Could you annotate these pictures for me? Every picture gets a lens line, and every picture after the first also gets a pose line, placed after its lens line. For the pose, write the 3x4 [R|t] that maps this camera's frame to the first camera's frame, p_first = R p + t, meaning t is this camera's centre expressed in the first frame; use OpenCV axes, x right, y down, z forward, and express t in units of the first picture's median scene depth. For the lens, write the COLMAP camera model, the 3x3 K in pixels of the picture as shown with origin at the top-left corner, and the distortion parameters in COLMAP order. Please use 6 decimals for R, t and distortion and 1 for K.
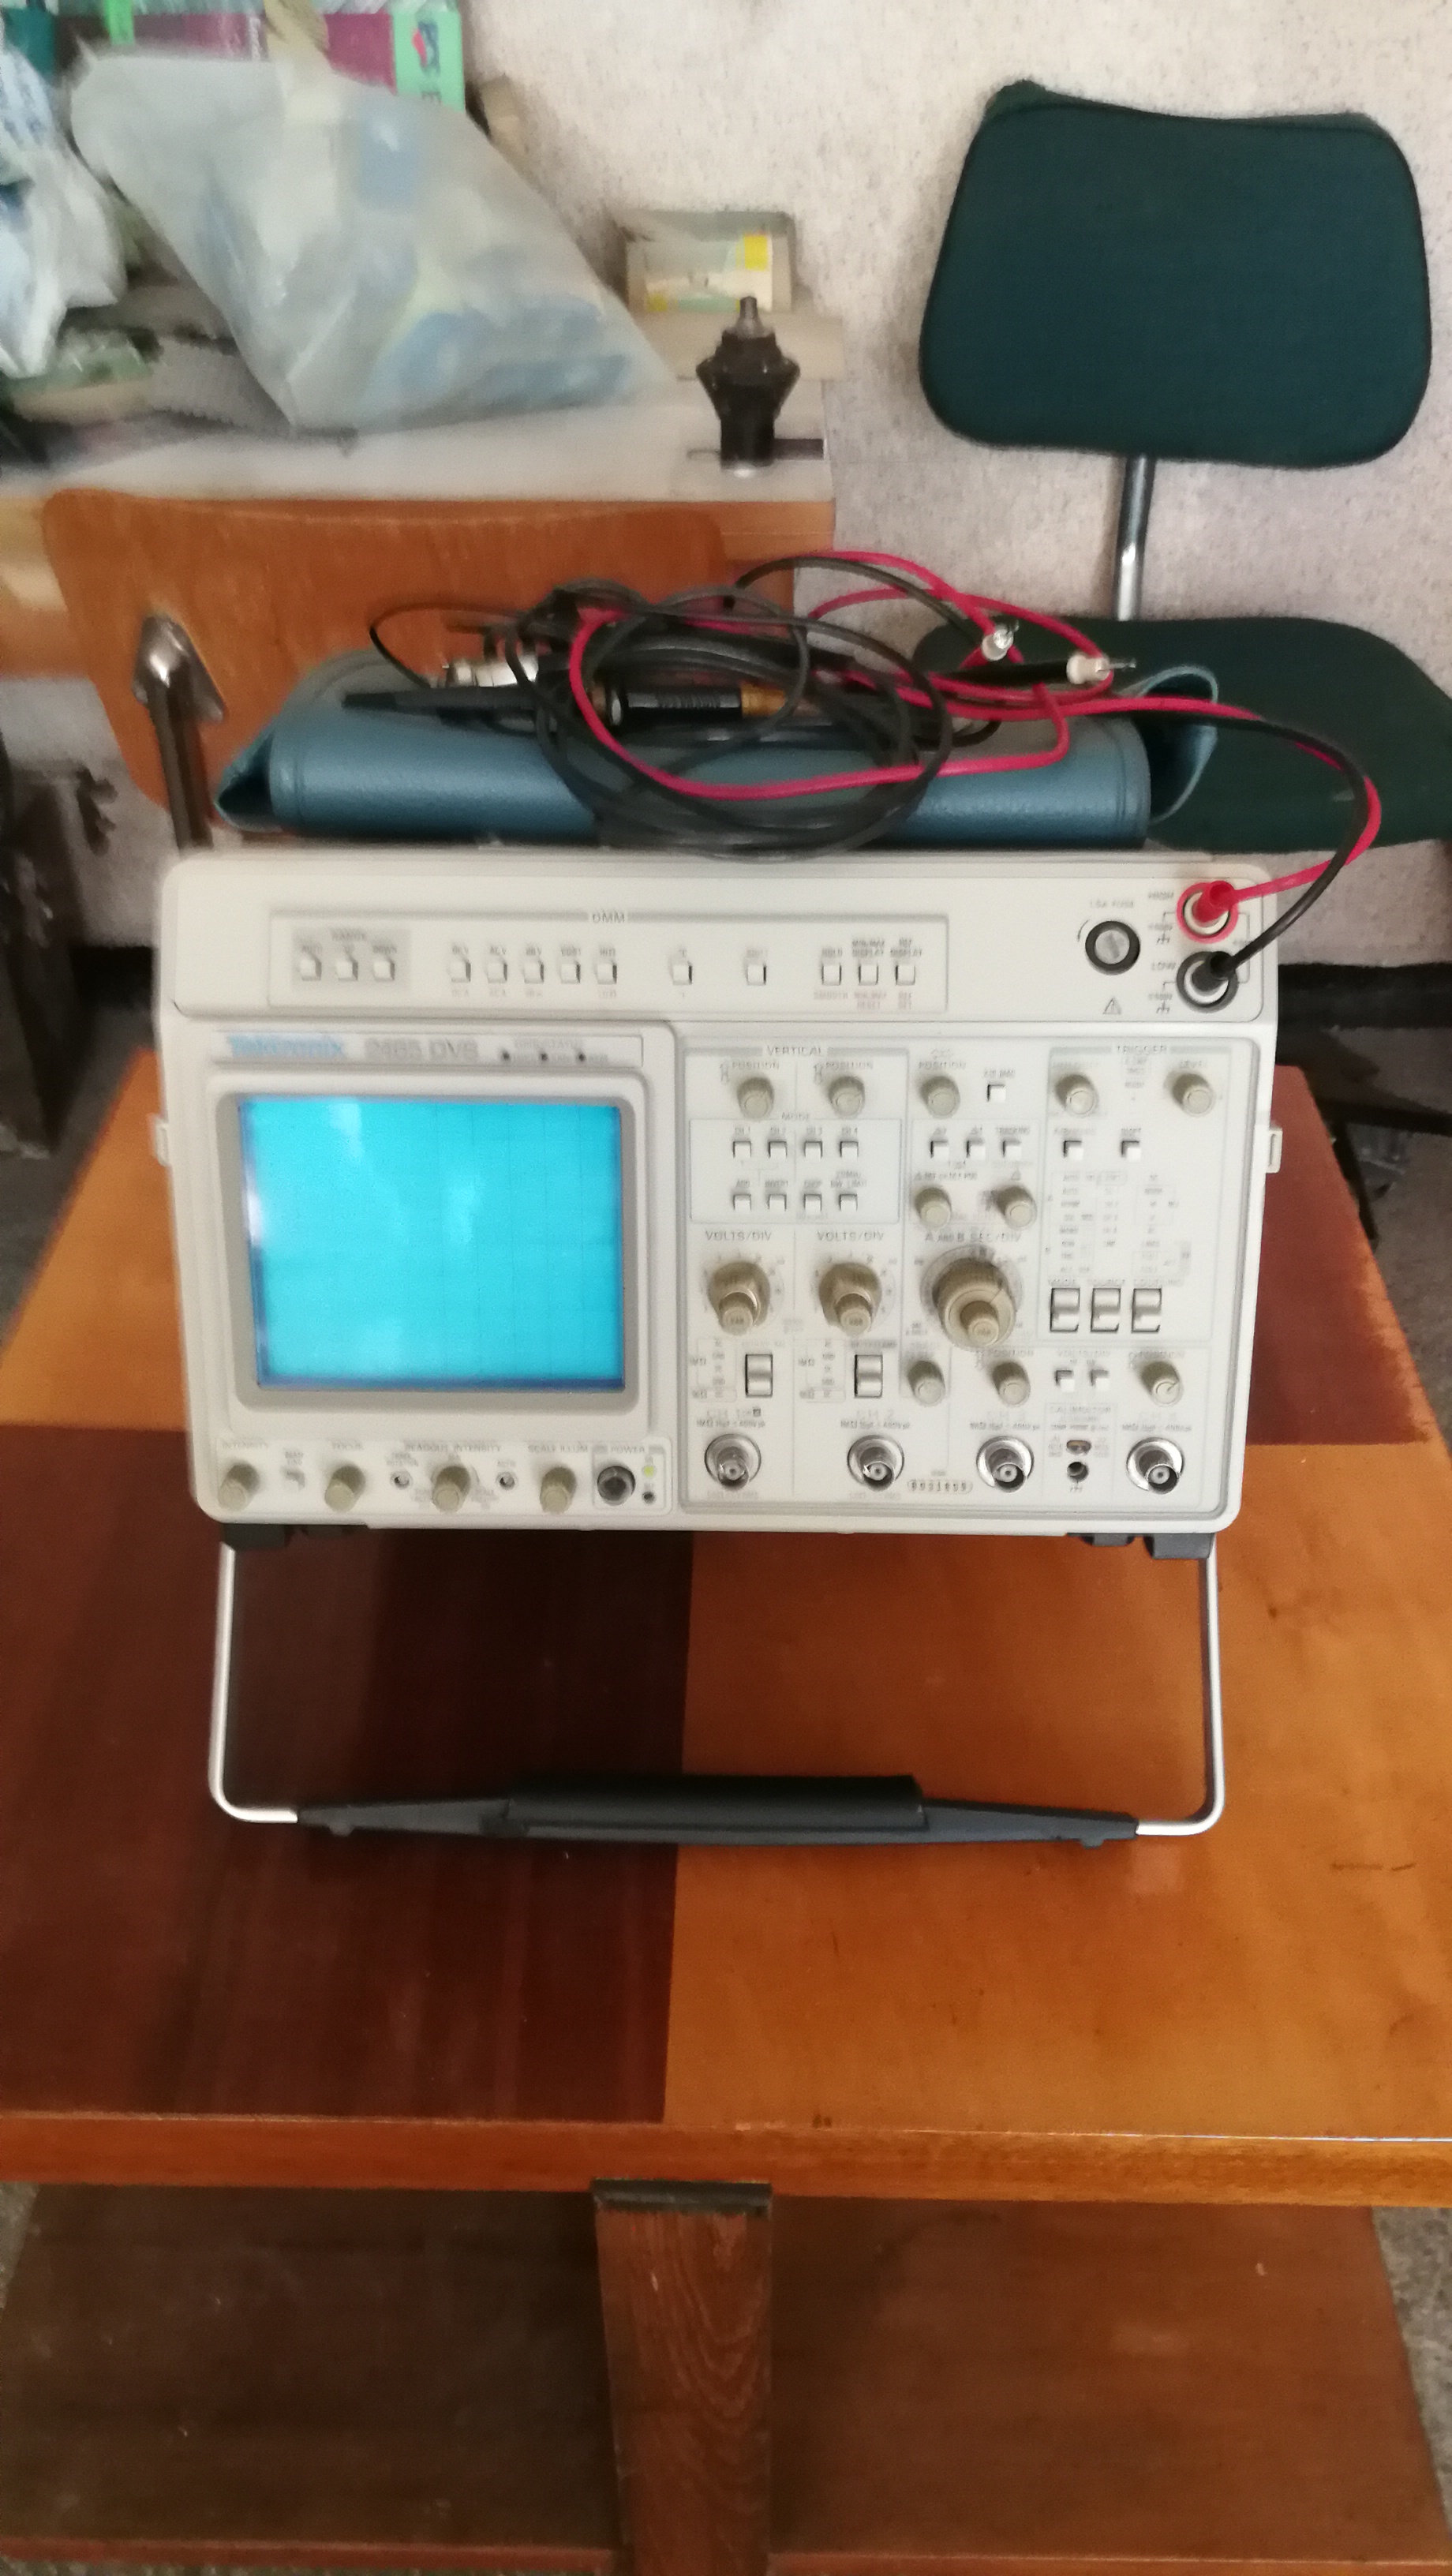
lens RADIAL K [[2063.3, 0, 725.4], [0, 2063.3, 1238.8], [0, 0, 1]] dist [0.017496, -0.026314]
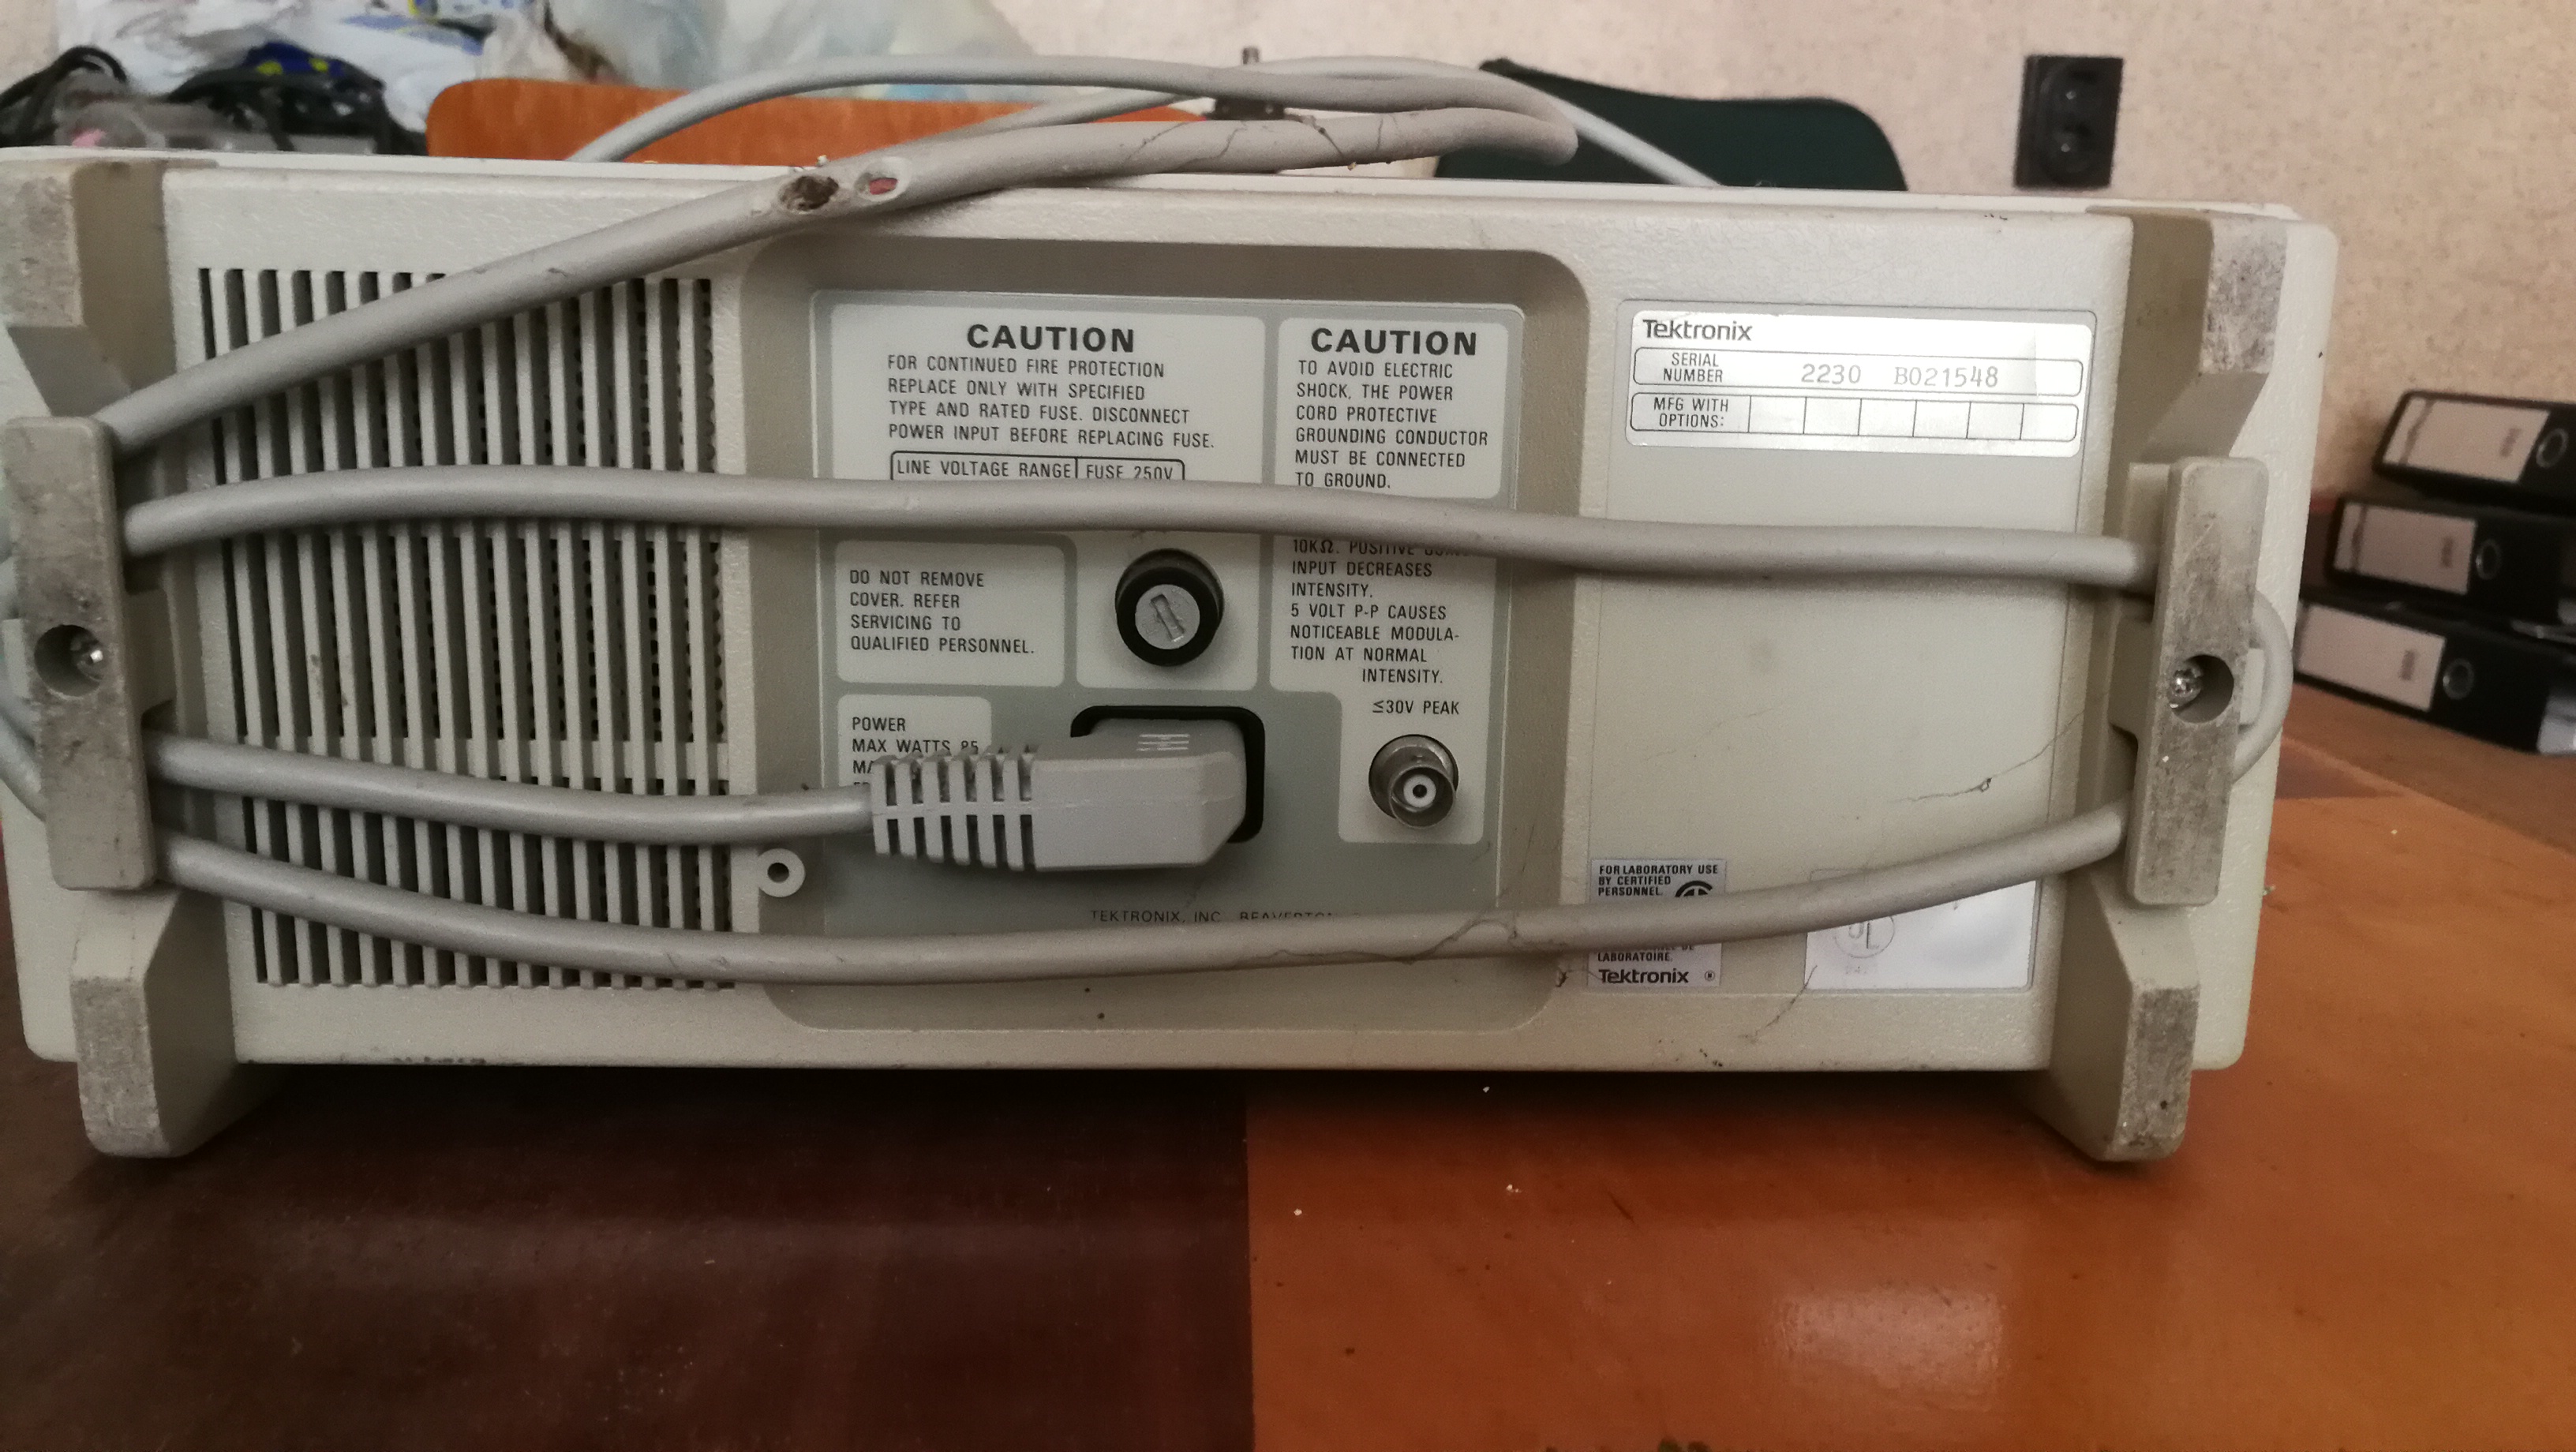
lens RADIAL K [[2063.3, 0, 1299.4], [0, 2063.3, 715.9], [0, 0, 1]] dist [0.017496, -0.026314]
pose [[0.997948, 0.012203, 0.062855, -0.021640], [0.015540, 0.906158, -0.422653, 0.207747], [-0.062114, 0.422763, 0.904109, 0.274734]]
